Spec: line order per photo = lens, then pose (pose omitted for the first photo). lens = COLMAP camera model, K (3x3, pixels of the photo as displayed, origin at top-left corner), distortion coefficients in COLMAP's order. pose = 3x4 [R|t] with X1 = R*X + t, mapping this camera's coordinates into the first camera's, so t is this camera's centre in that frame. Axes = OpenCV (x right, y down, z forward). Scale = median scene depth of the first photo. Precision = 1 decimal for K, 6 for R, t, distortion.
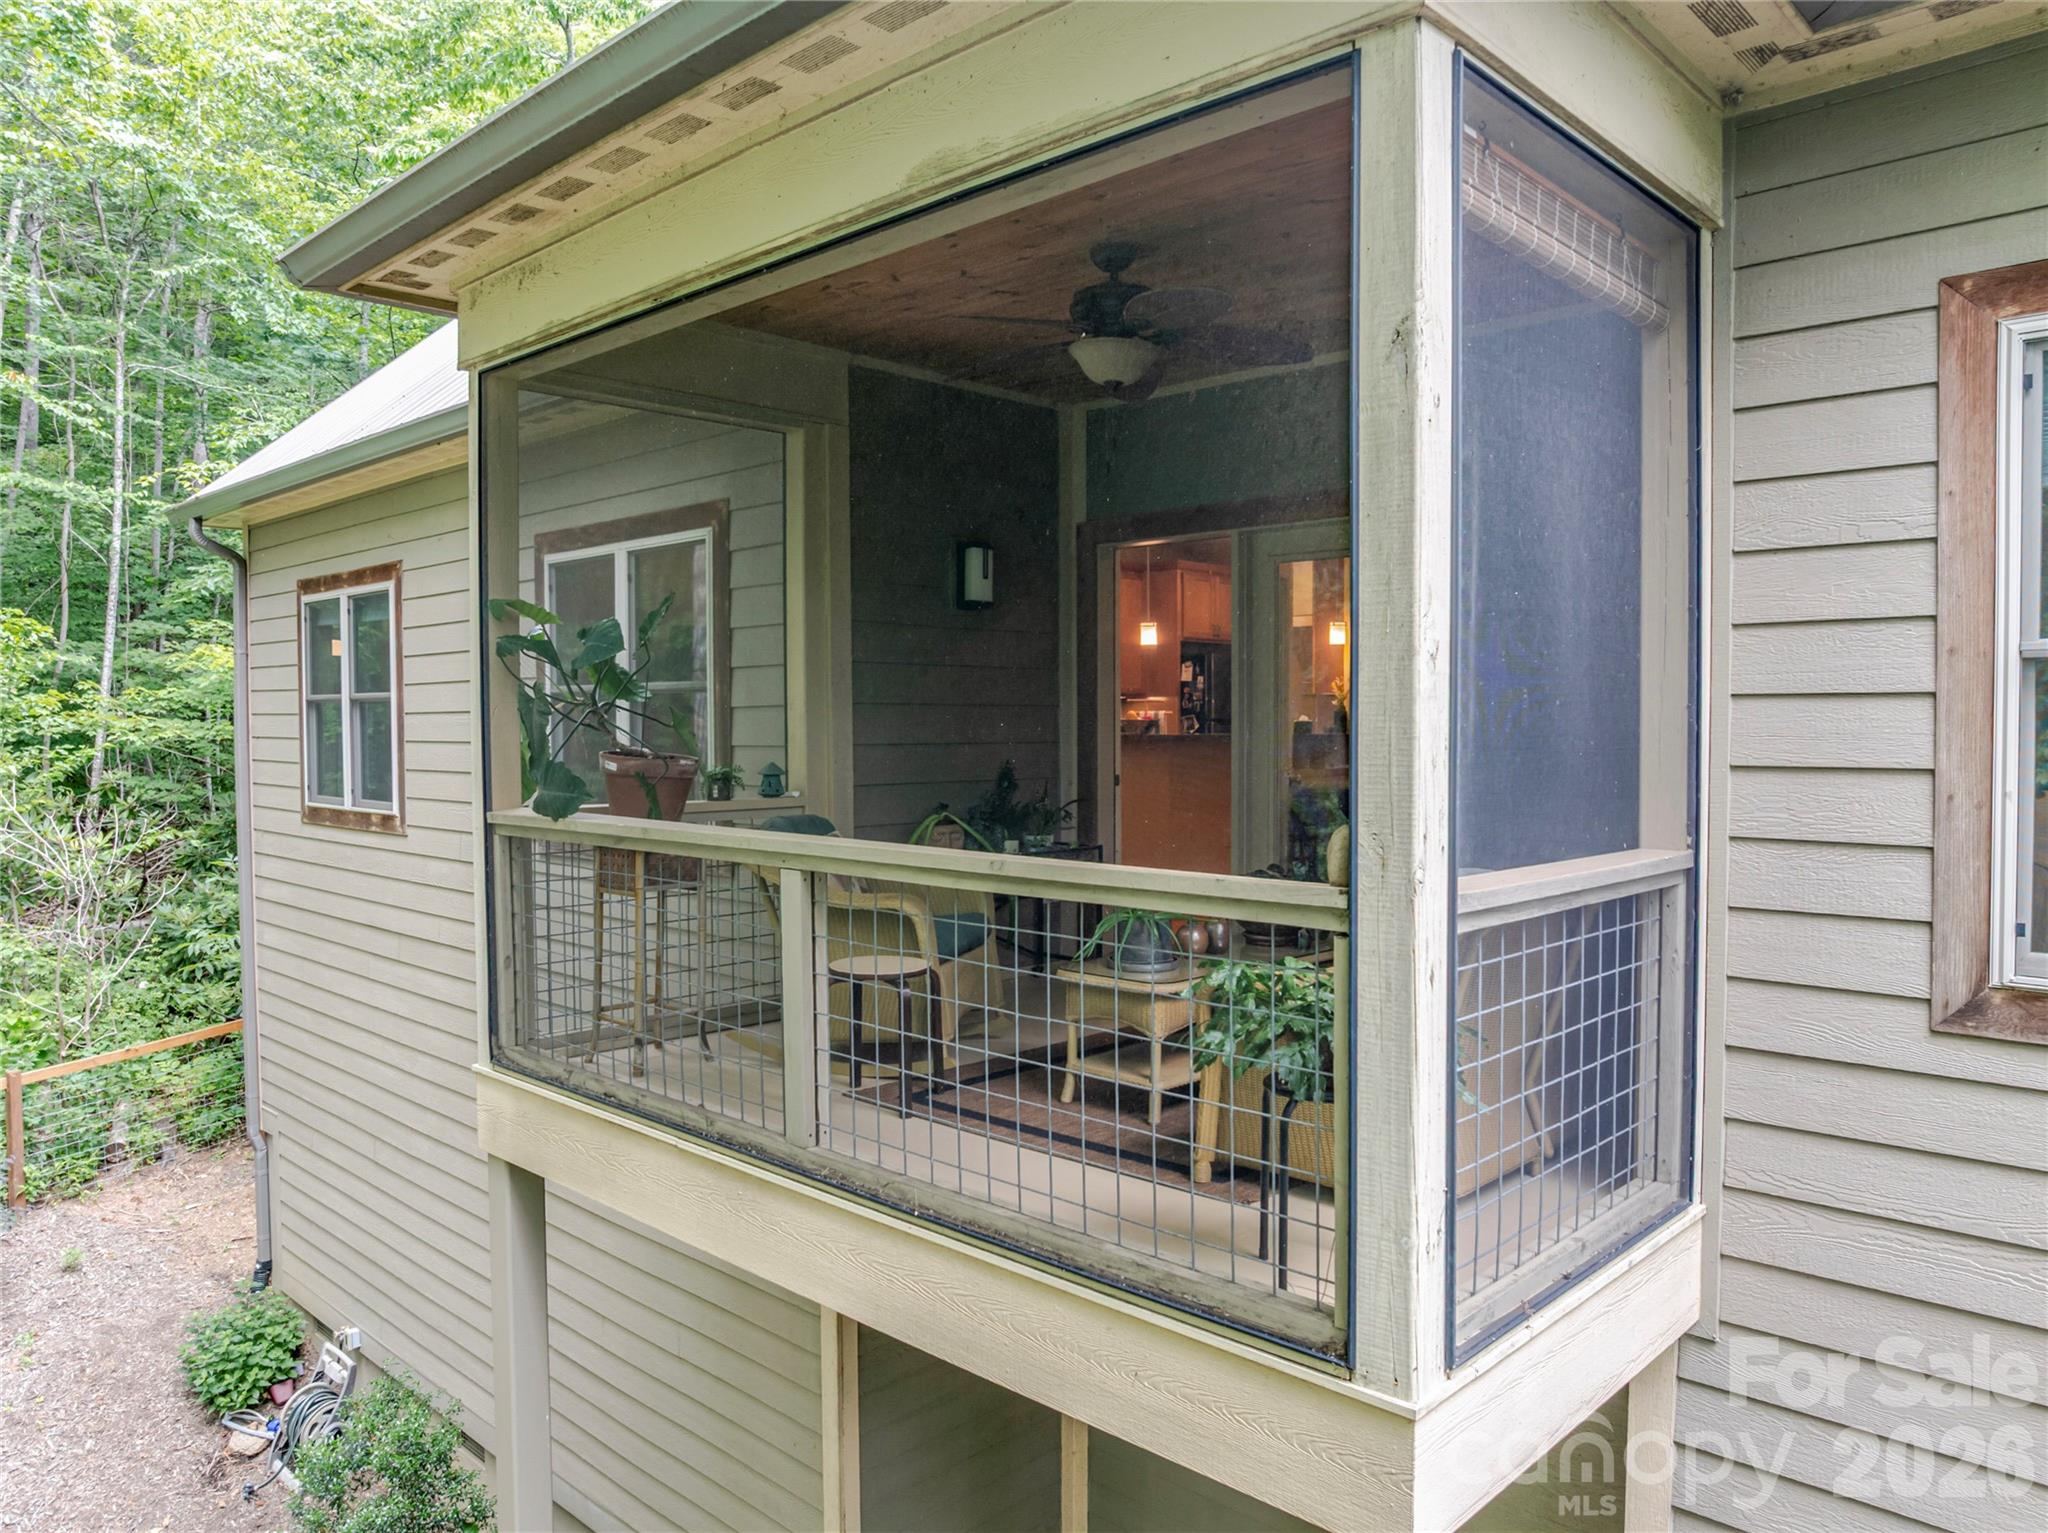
lens RADIAL K [[1438.8, 0, 1030.5], [0, 1438.8, 767.6], [0, 0, 1]] dist [-0.044418, 0.020451]
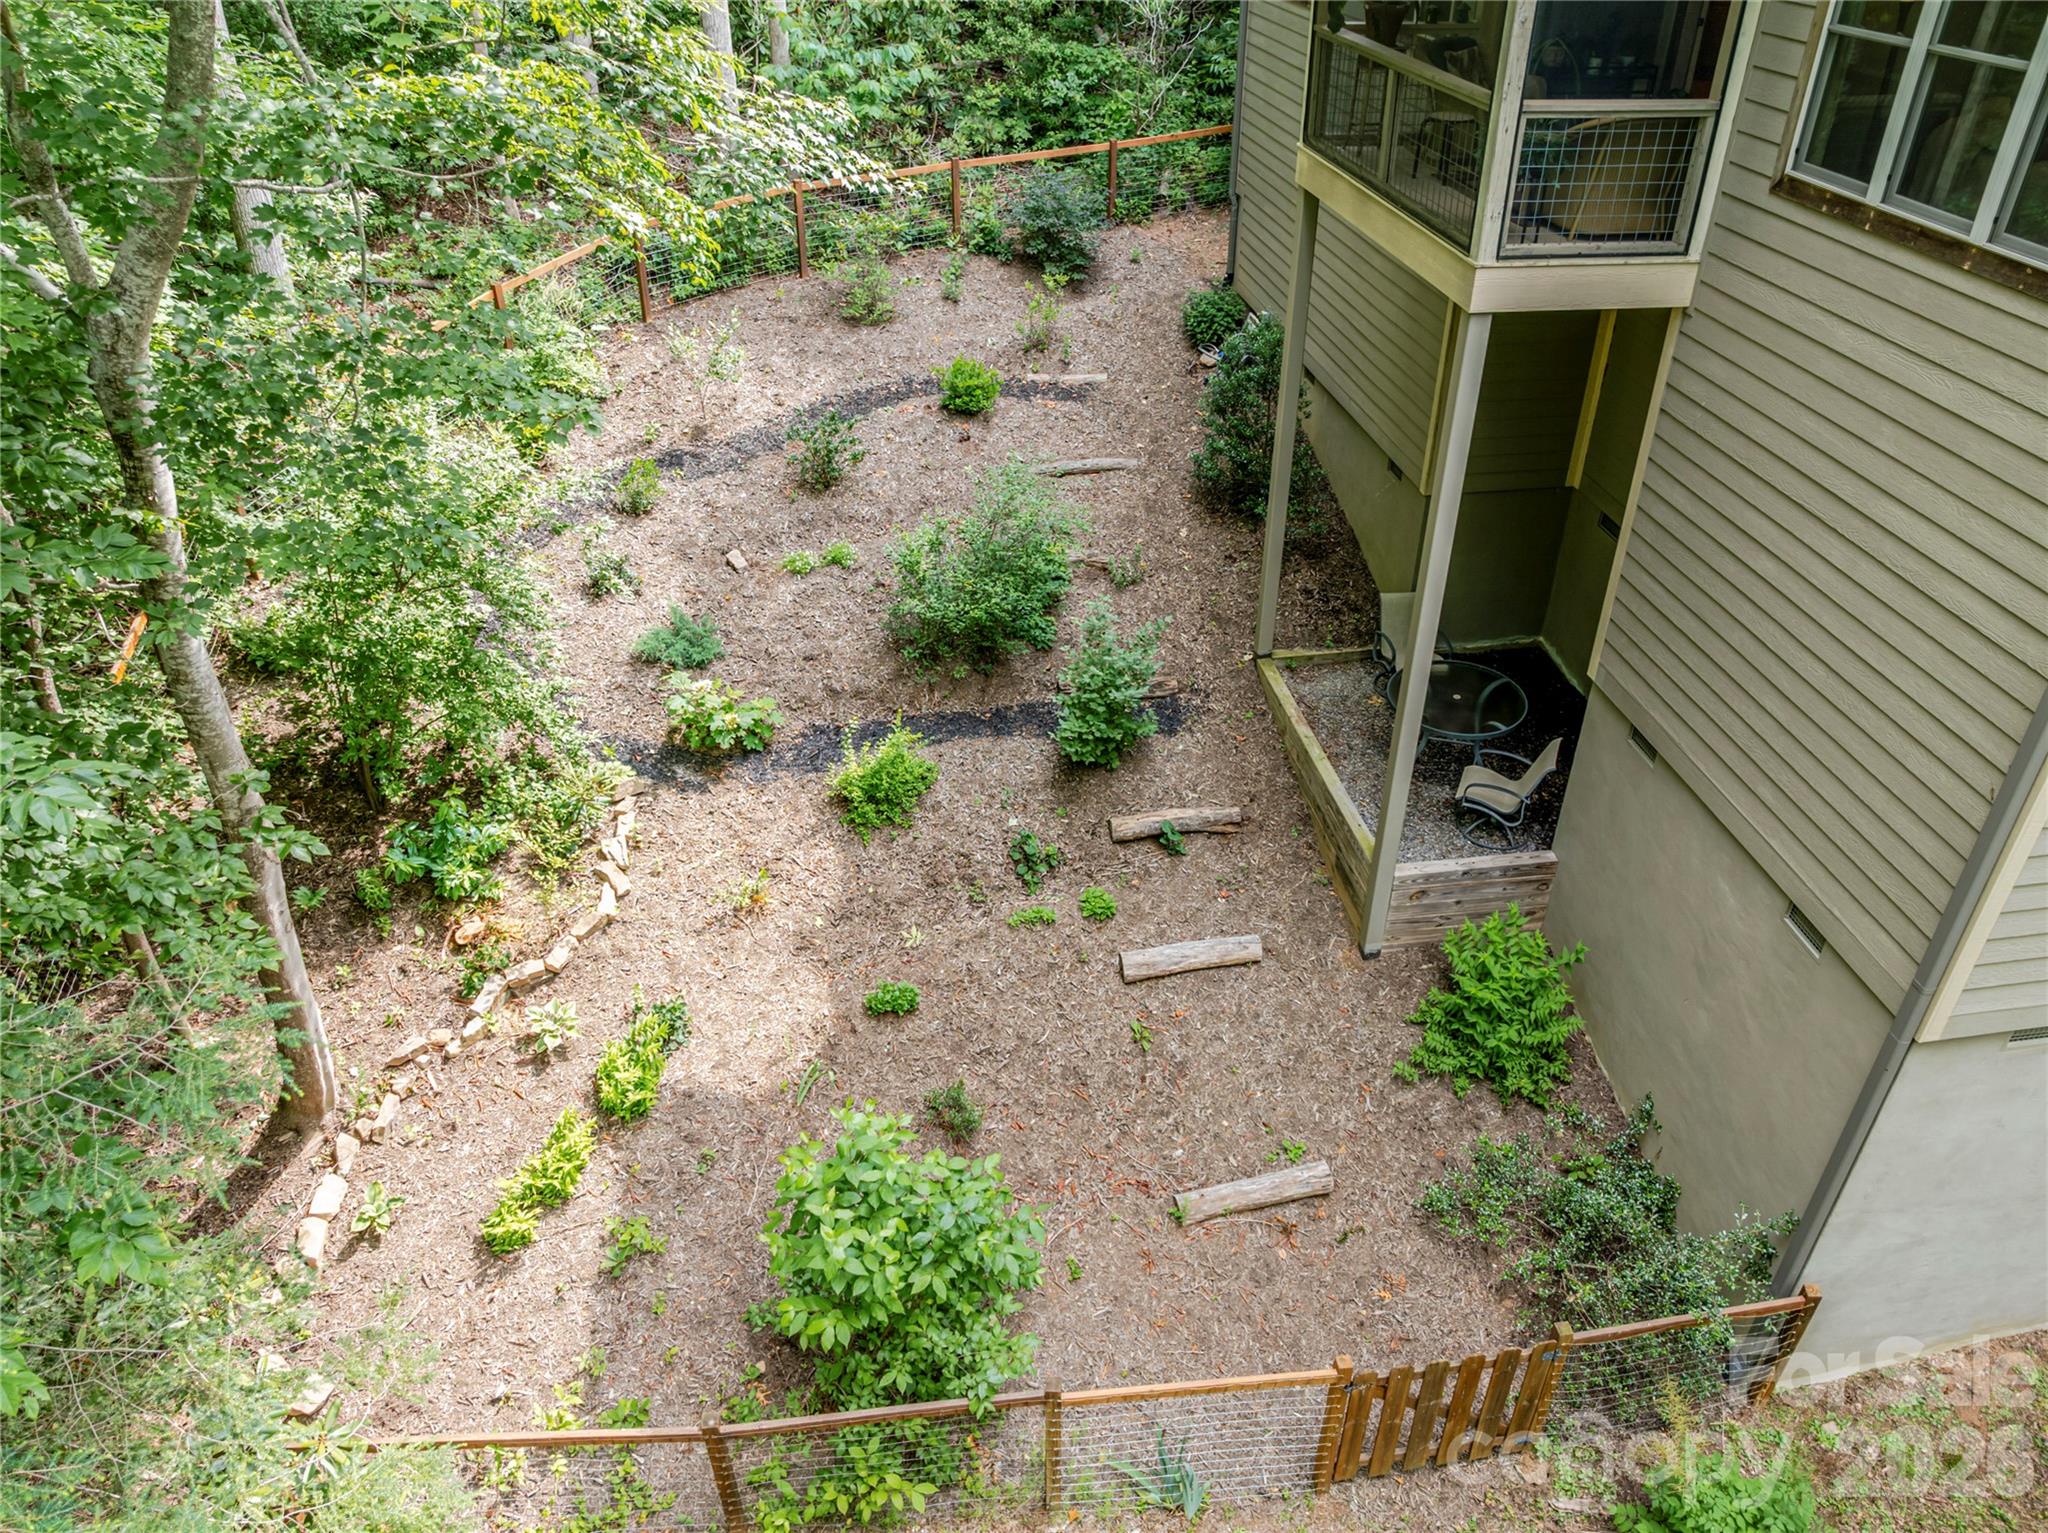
lens RADIAL K [[1438.8, 0, 1030.5], [0, 1438.8, 767.6], [0, 0, 1]] dist [-0.044418, 0.020451]
pose [[0.786739, 0.349239, -0.508993, 0.423577], [-0.022262, 0.840083, 0.542001, -0.098527], [0.616885, -0.415082, 0.668701, -0.653950]]
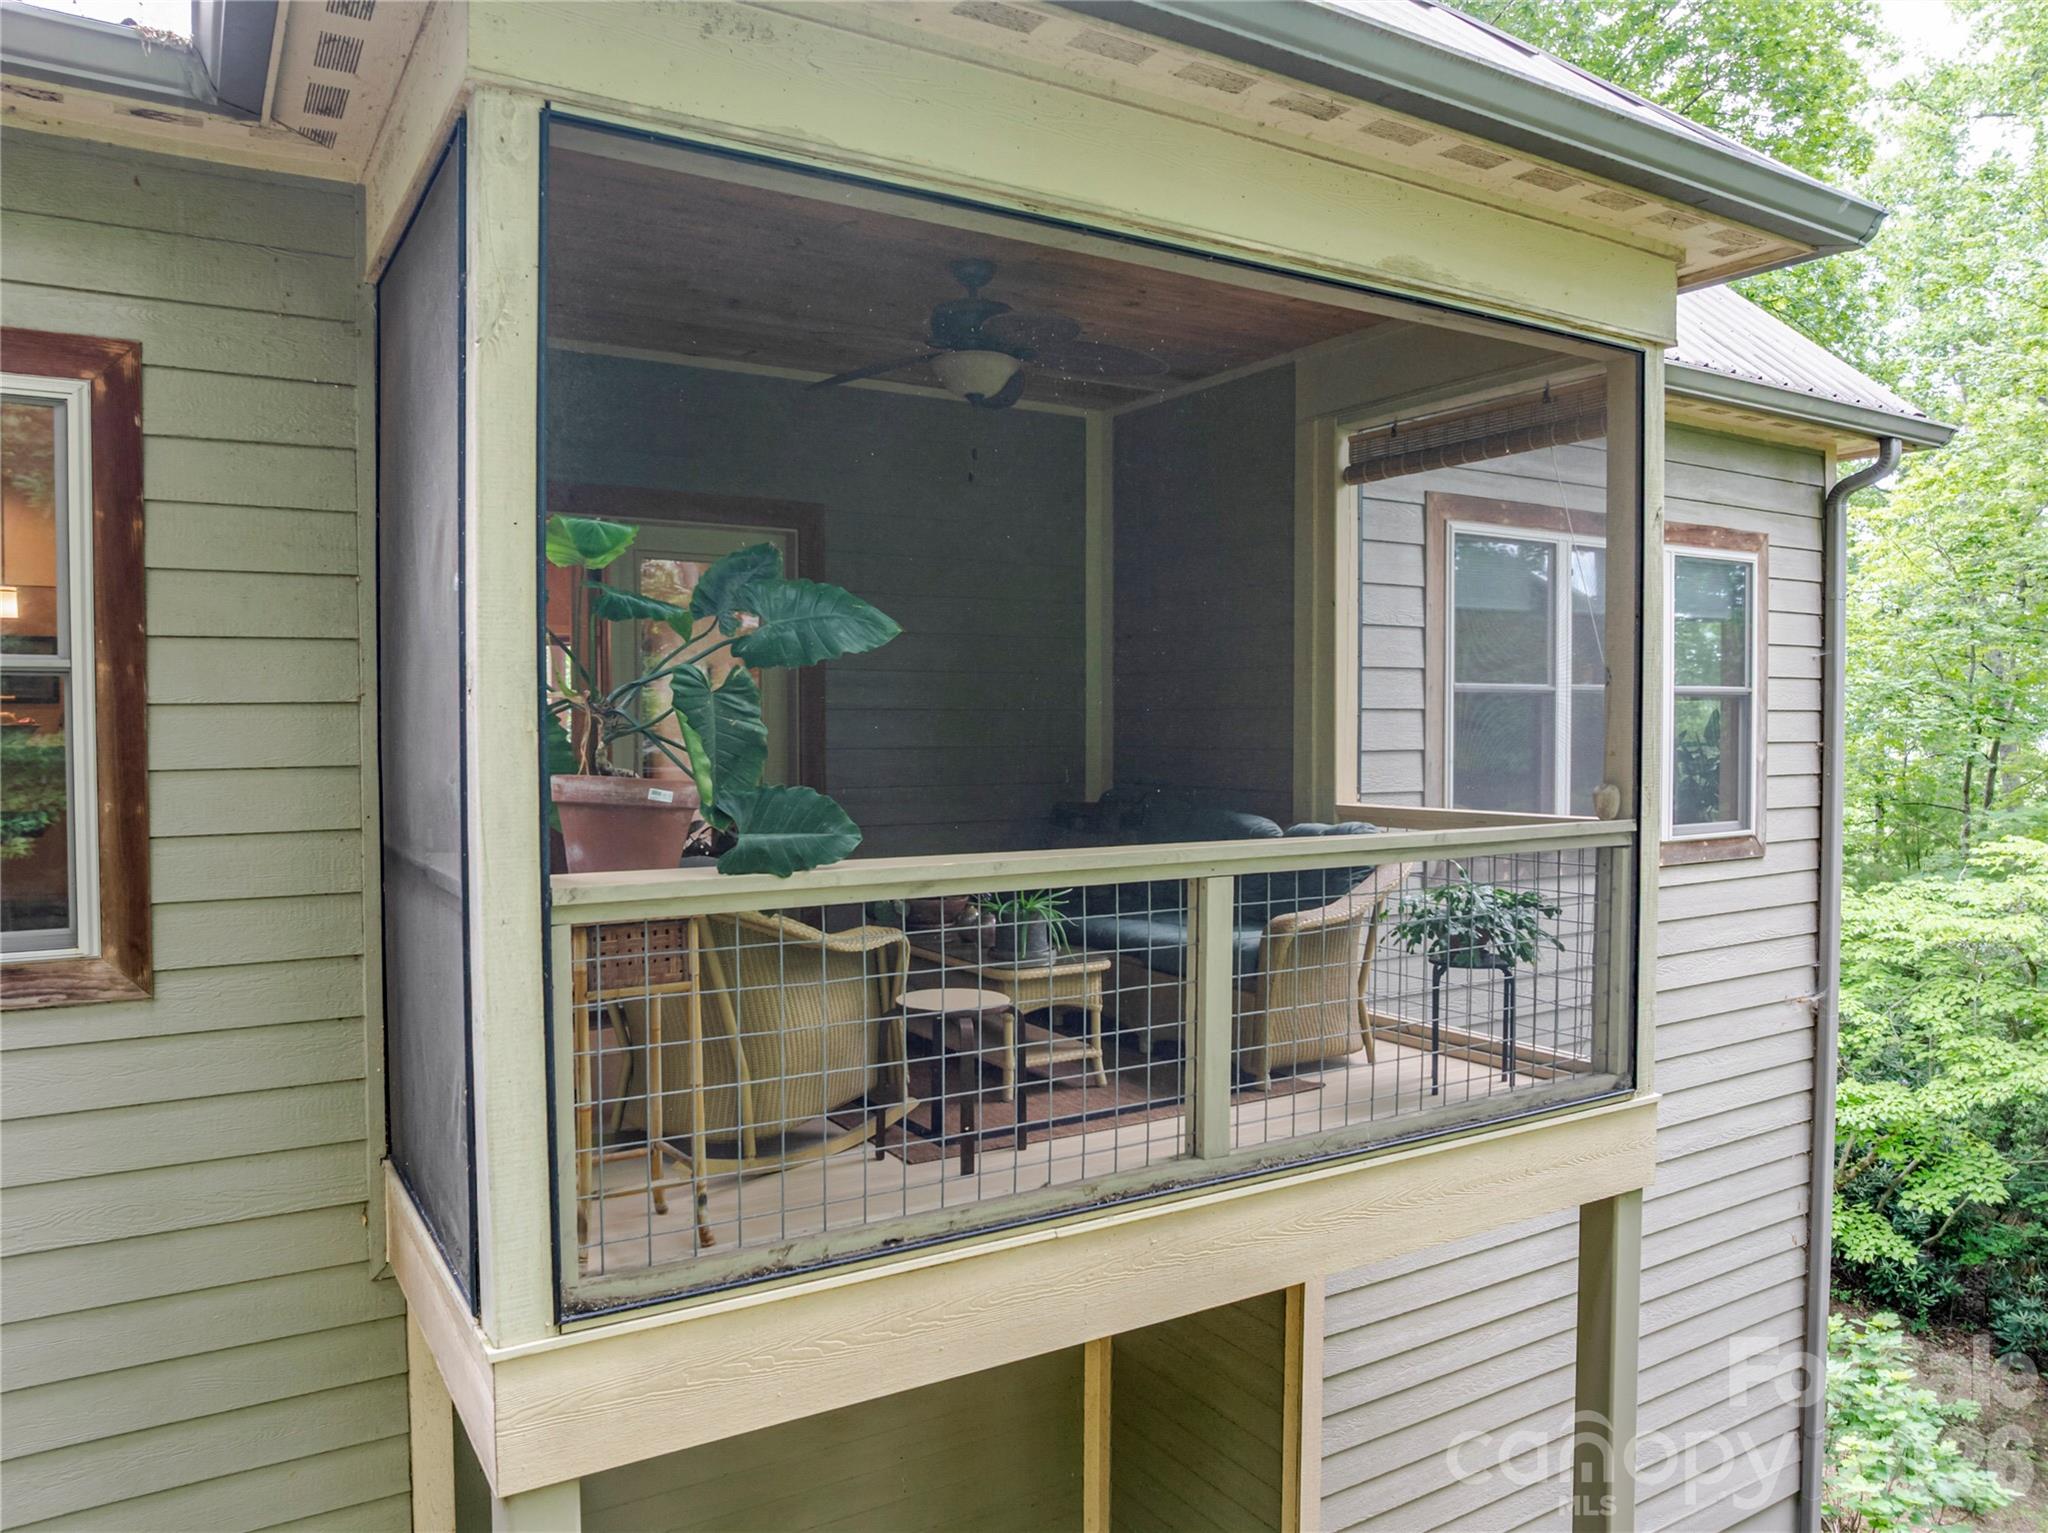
lens RADIAL K [[1445.0, 0, 1024.0], [0, 1445.0, 766.5], [0, 0, 1]] dist [-0.032834, -0.000056]
pose [[0.253324, -0.024495, 0.967071, -0.678021], [0.033743, 0.999295, 0.016472, -0.014074], [-0.966793, 0.028459, 0.253972, 0.514159]]
